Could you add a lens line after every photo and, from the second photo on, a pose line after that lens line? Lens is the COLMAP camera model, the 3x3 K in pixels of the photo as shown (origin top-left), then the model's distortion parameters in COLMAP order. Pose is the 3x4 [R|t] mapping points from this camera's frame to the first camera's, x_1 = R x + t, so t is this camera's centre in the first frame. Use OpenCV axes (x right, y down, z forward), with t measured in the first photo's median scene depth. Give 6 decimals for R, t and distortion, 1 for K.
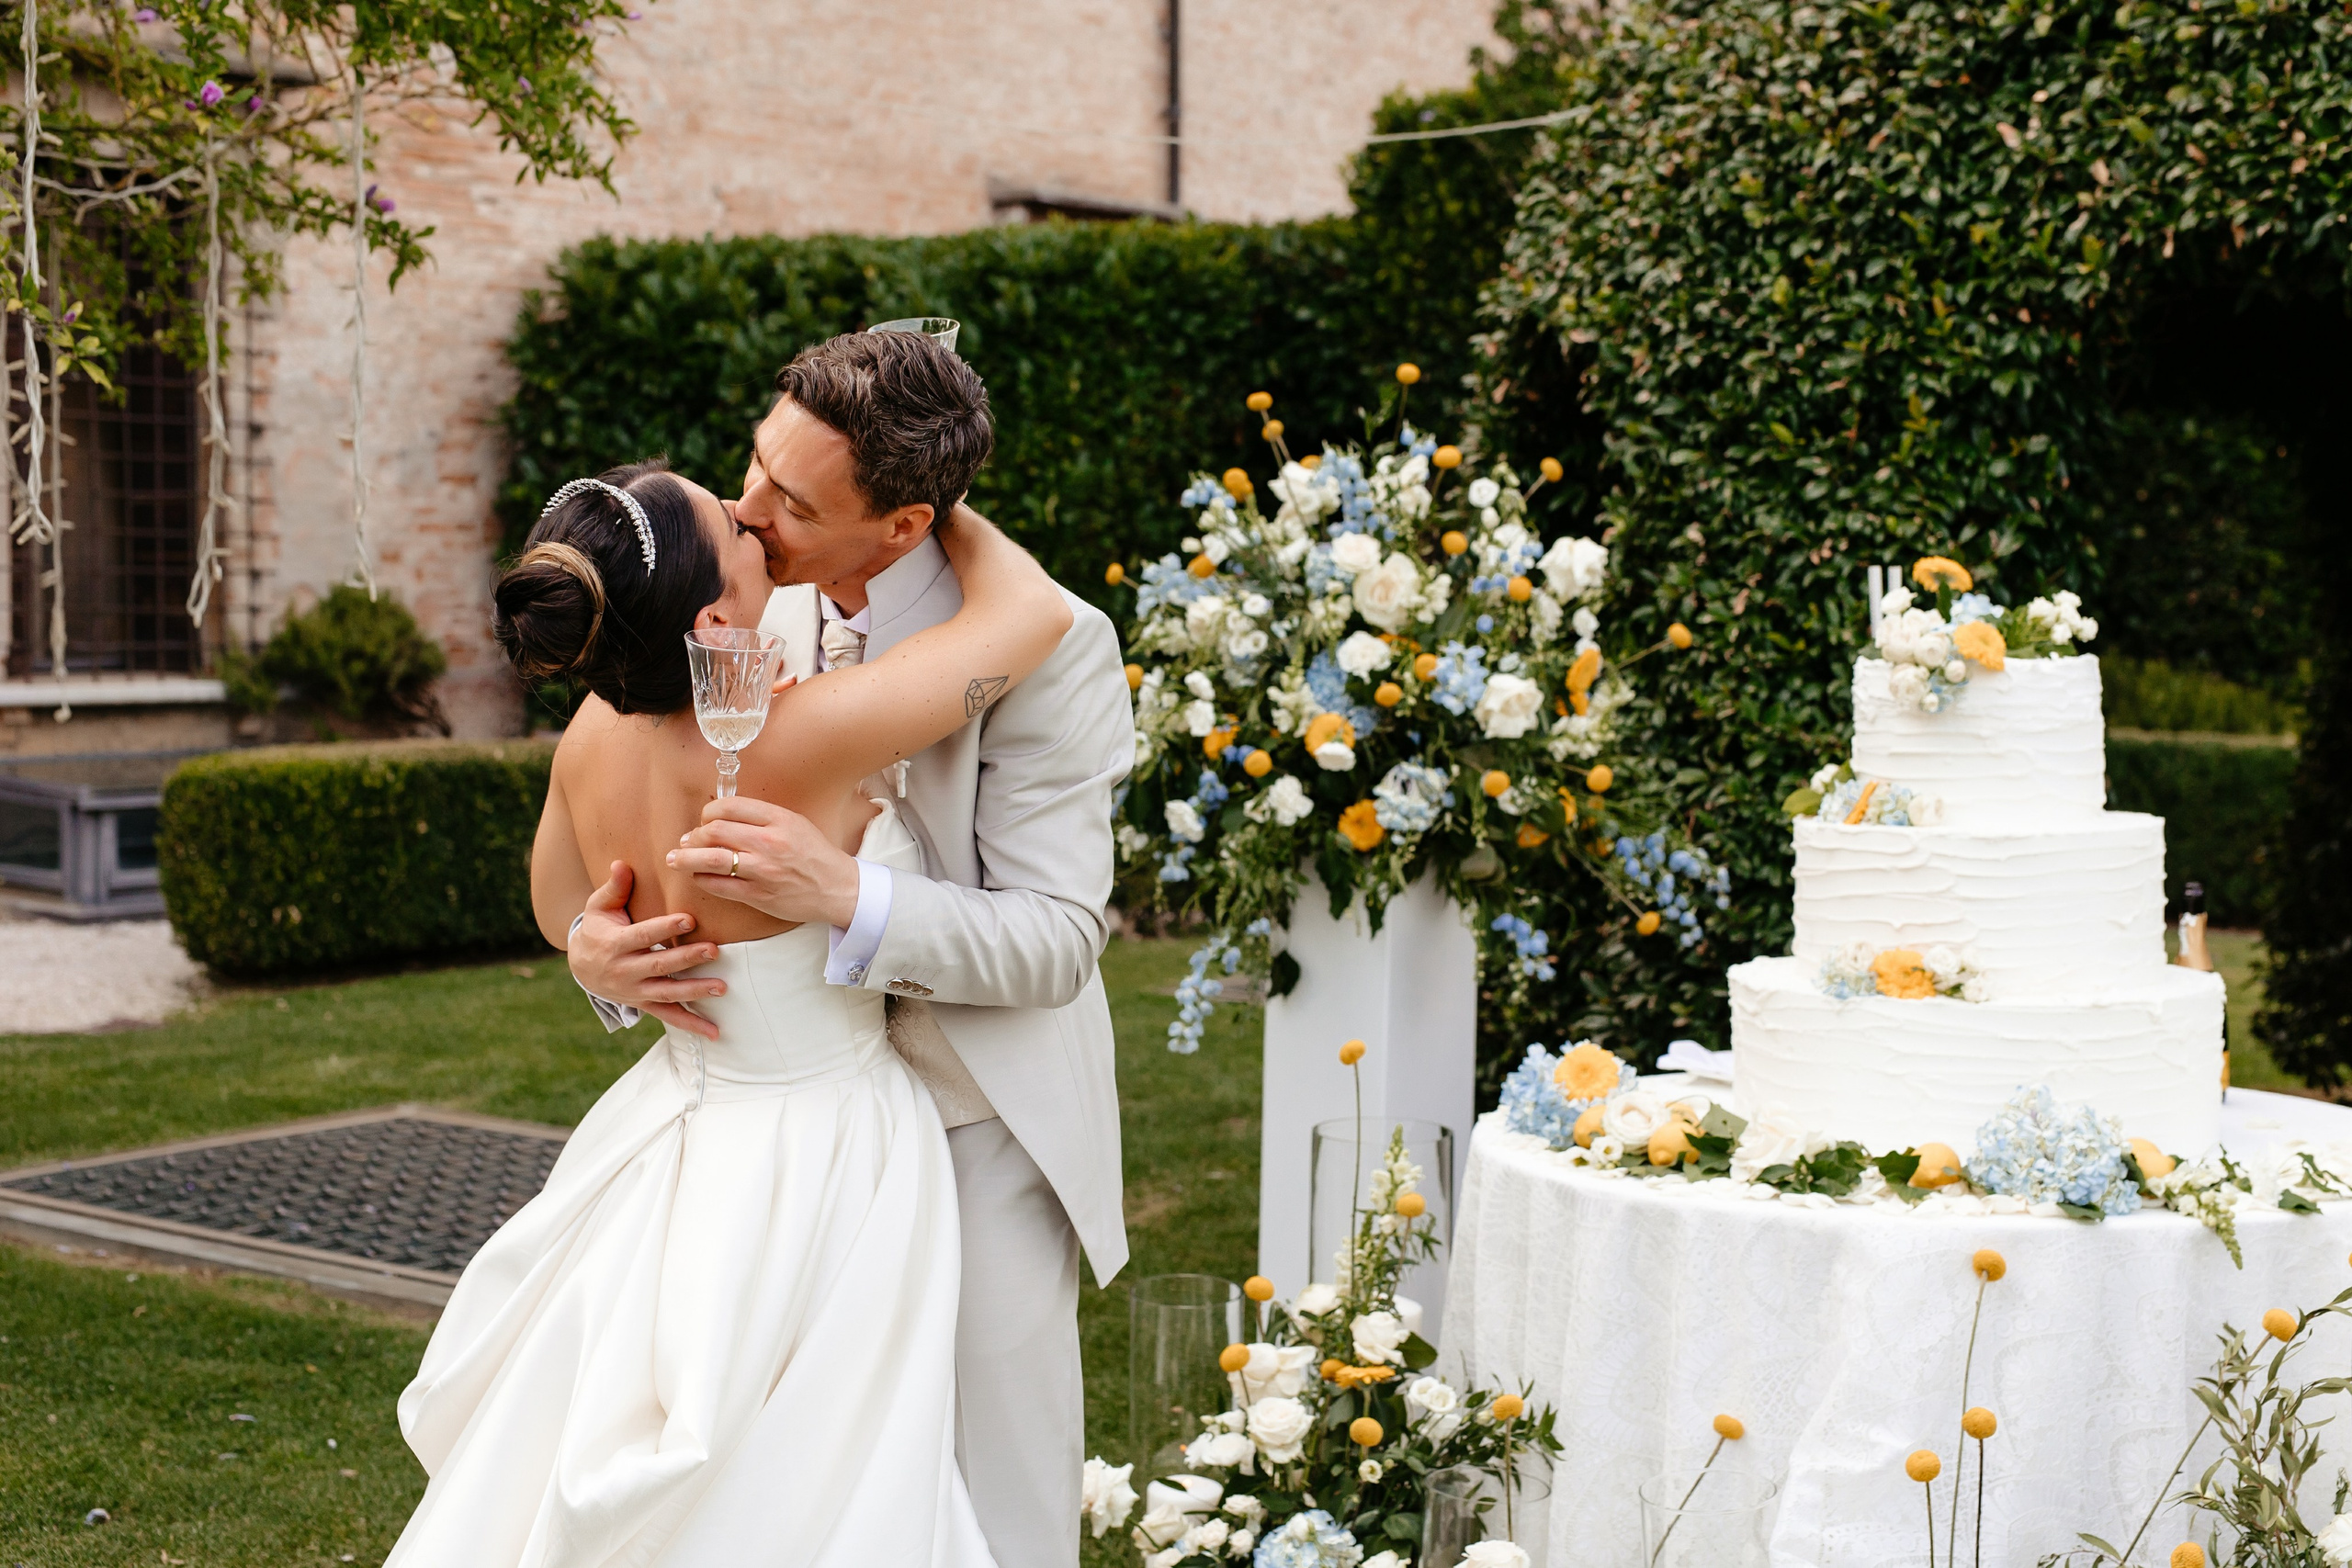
lens RADIAL K [[3319.9, 0, 1258.5], [0, 3319.9, 778.7], [0, 0, 1]] dist [-0.009473, -0.021127]
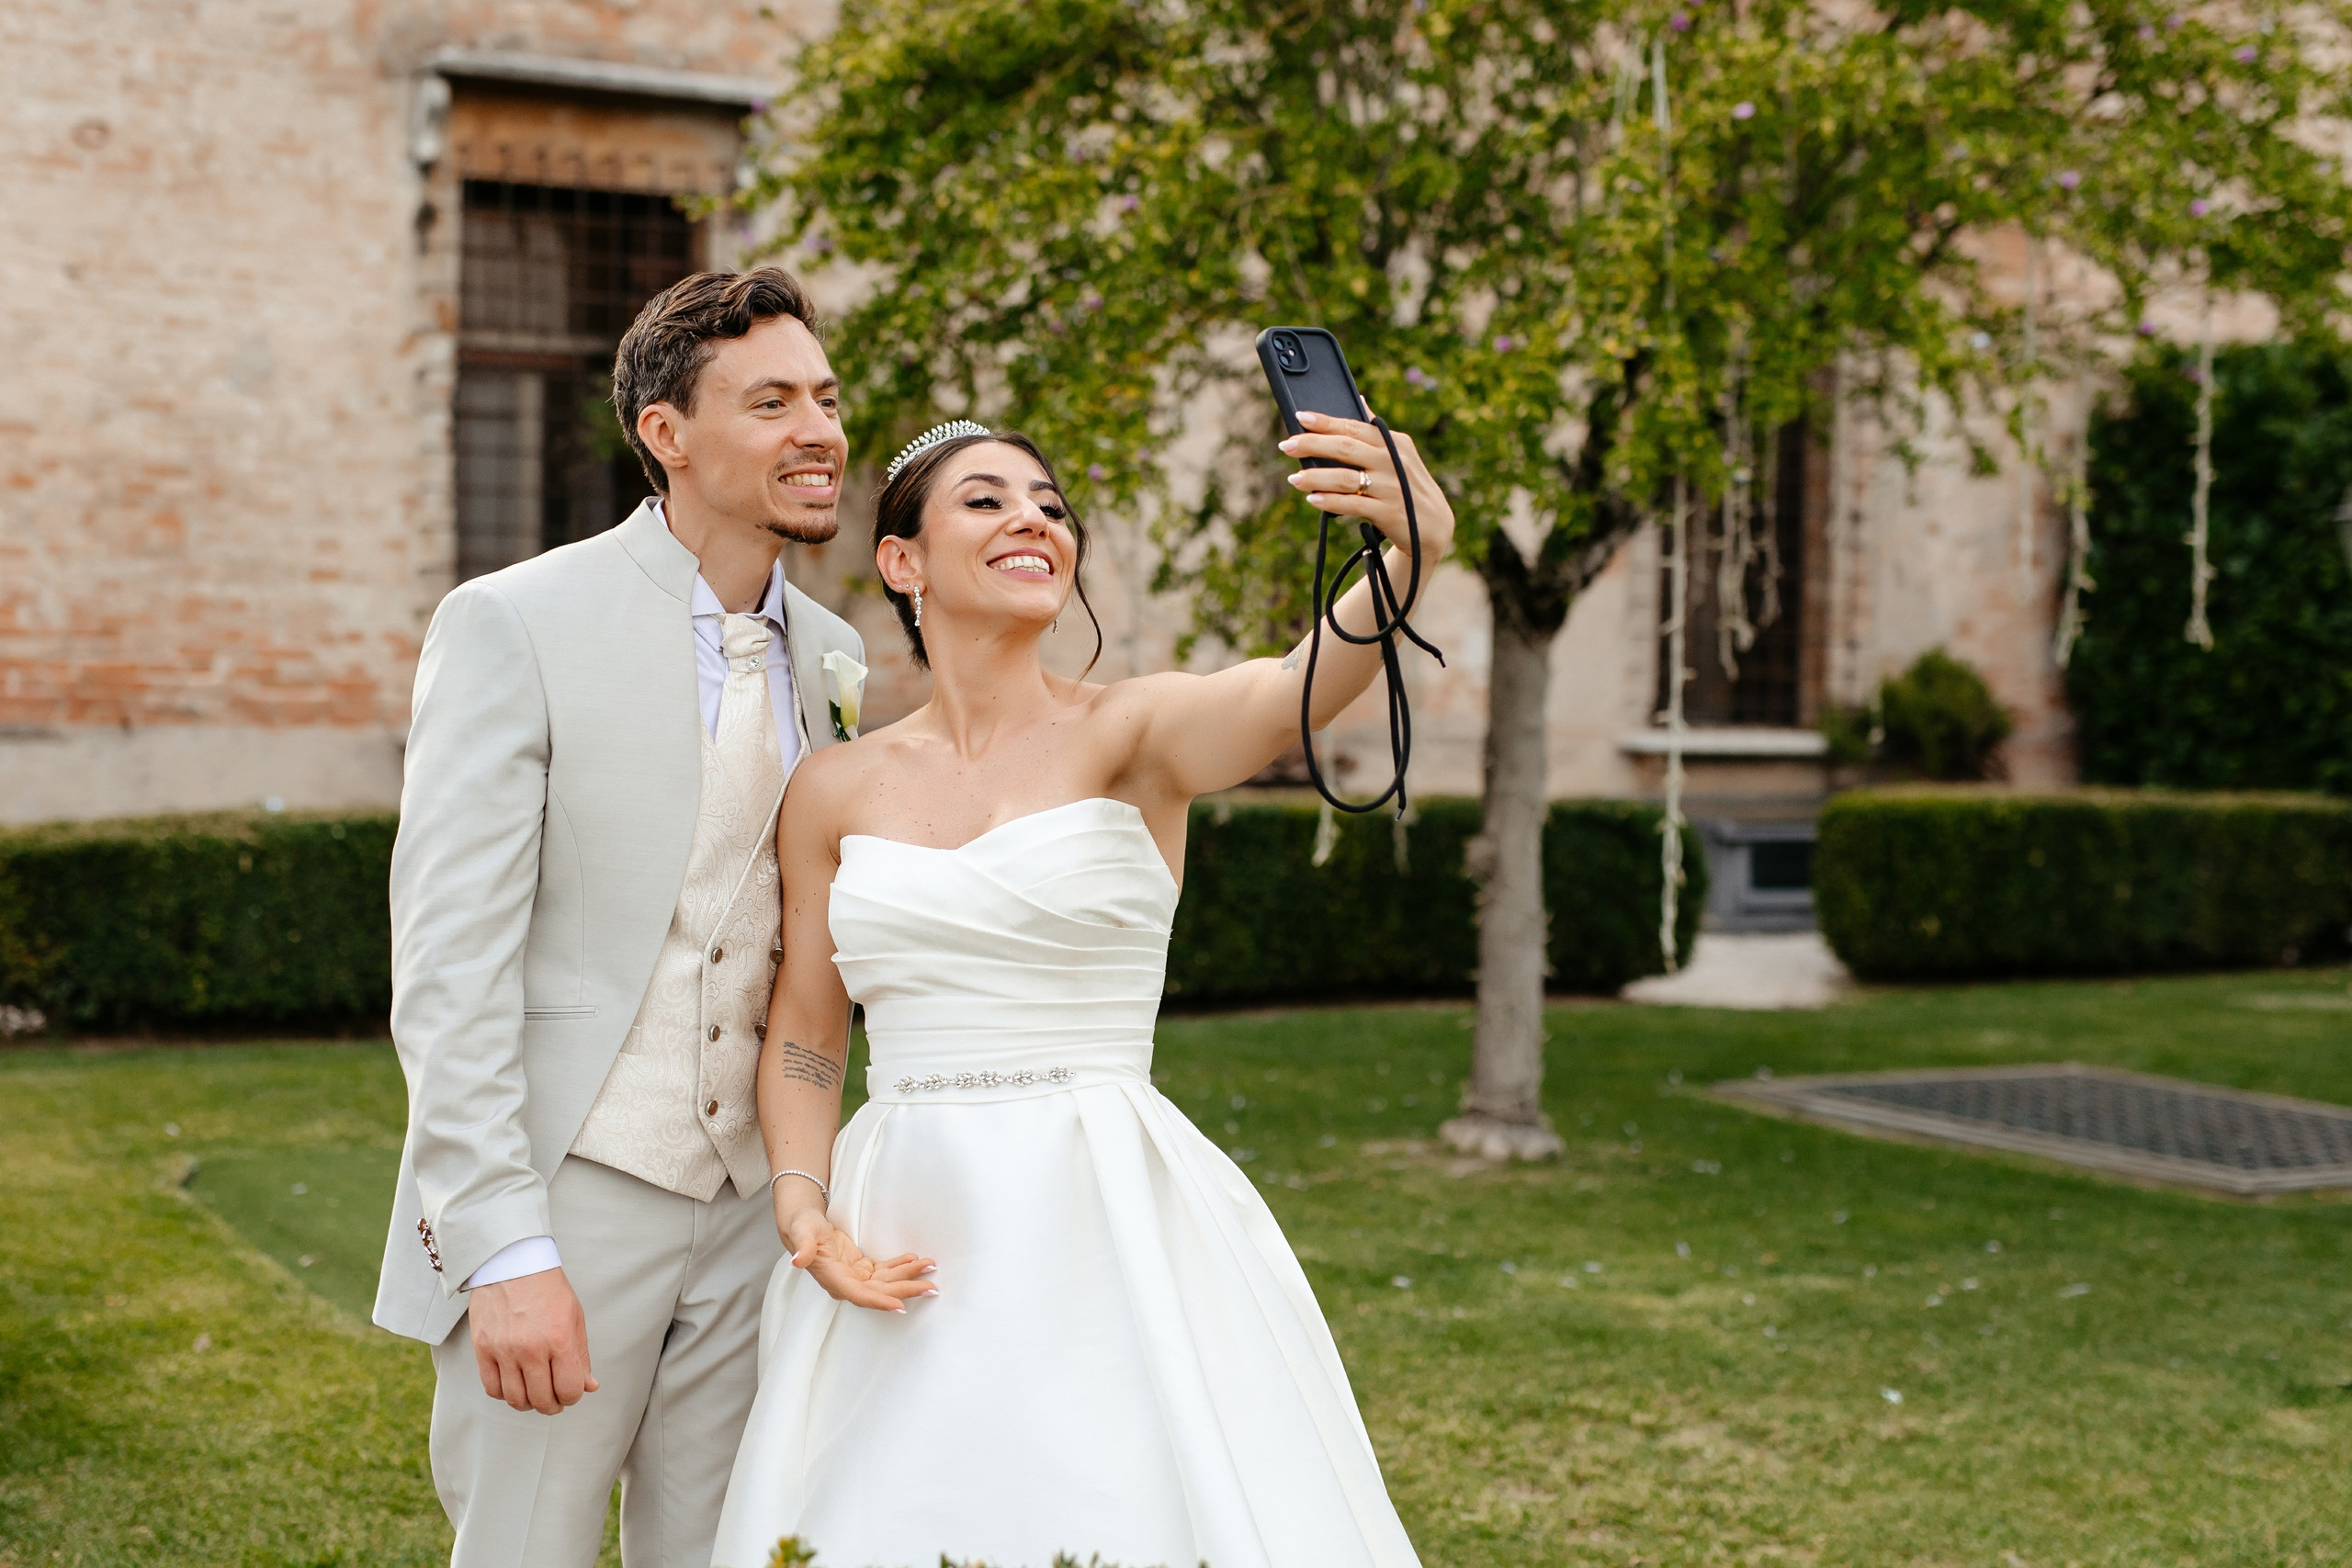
lens RADIAL K [[3413.8, 0, 1130.9], [0, 3413.8, 782.0], [0, 0, 1]] dist [-0.009534, -0.012021]
pose [[0.897840, 0.029748, -0.439316, -0.024438], [-0.040173, 0.999088, -0.014450, 0.043543], [0.438486, 0.030623, 0.898216, -0.550150]]
